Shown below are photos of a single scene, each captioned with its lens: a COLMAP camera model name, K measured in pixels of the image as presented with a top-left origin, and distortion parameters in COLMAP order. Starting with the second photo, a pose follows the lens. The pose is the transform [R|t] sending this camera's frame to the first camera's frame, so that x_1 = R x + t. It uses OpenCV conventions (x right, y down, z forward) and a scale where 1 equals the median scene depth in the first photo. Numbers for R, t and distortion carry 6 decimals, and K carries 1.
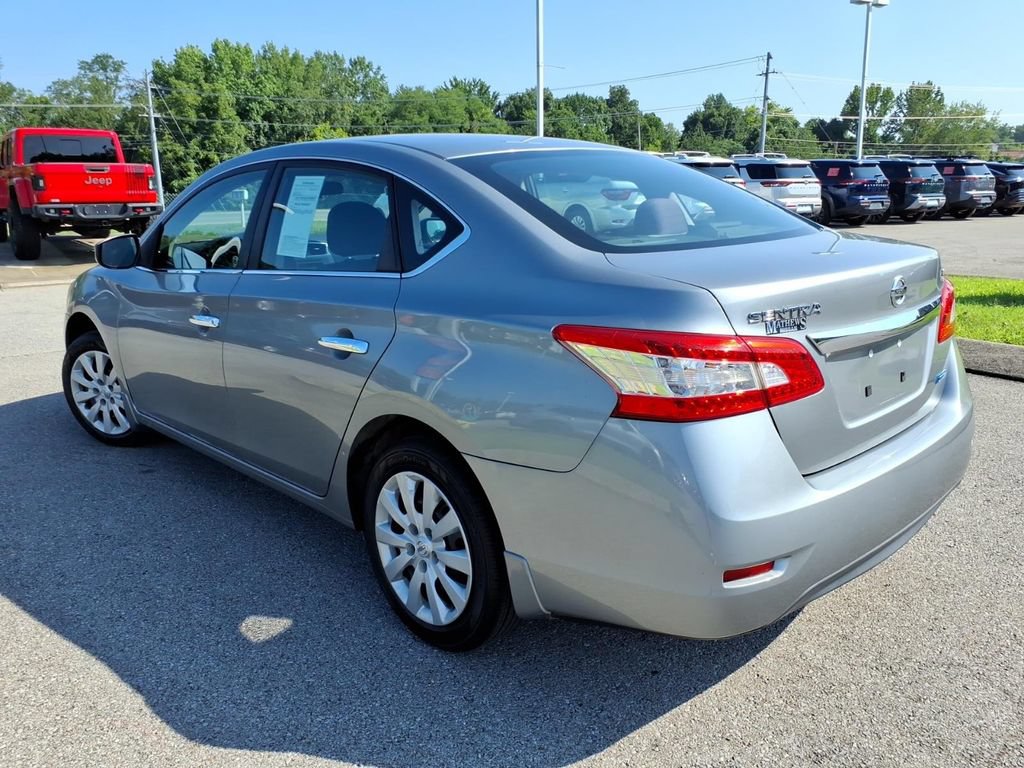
lens RADIAL K [[832.5, 0, 512.0], [0, 832.5, 384.0], [0, 0, 1]] dist [0.017293, -0.002853]
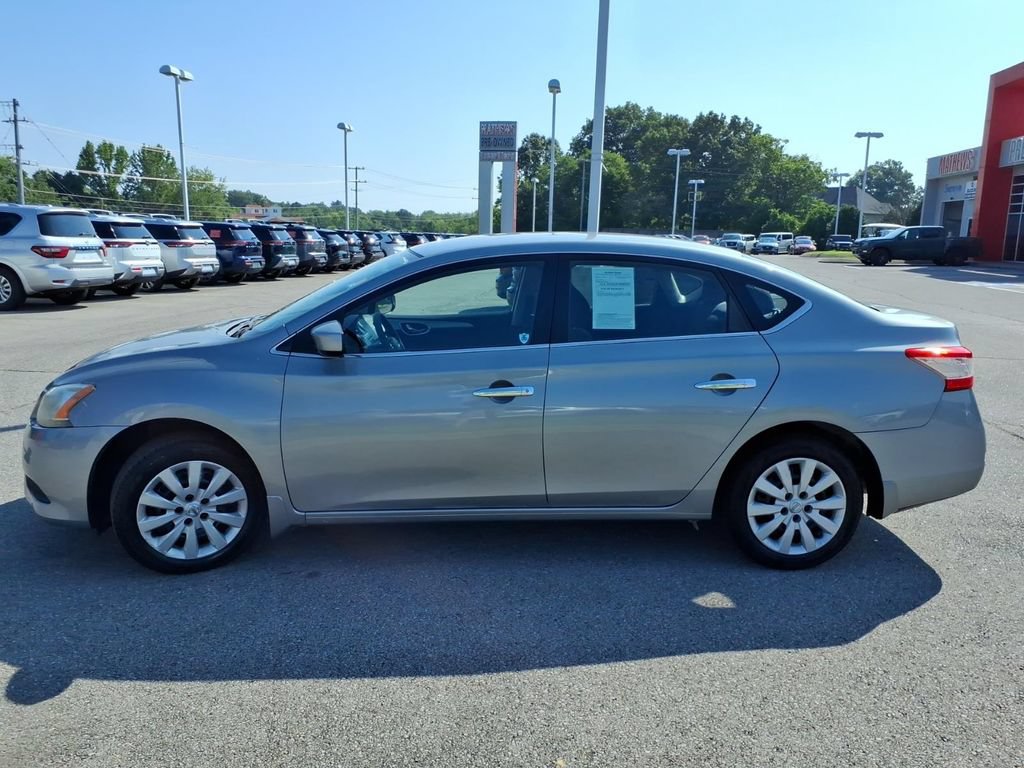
lens RADIAL K [[819.5, 0, 533.7], [0, 819.5, 378.8], [0, 0, 1]] dist [0.006619, -0.005598]
pose [[0.646156, -0.107855, 0.755546, -1.375511], [0.158373, 0.987364, 0.005504, -0.110366], [-0.746592, 0.116101, 0.655073, 0.295485]]
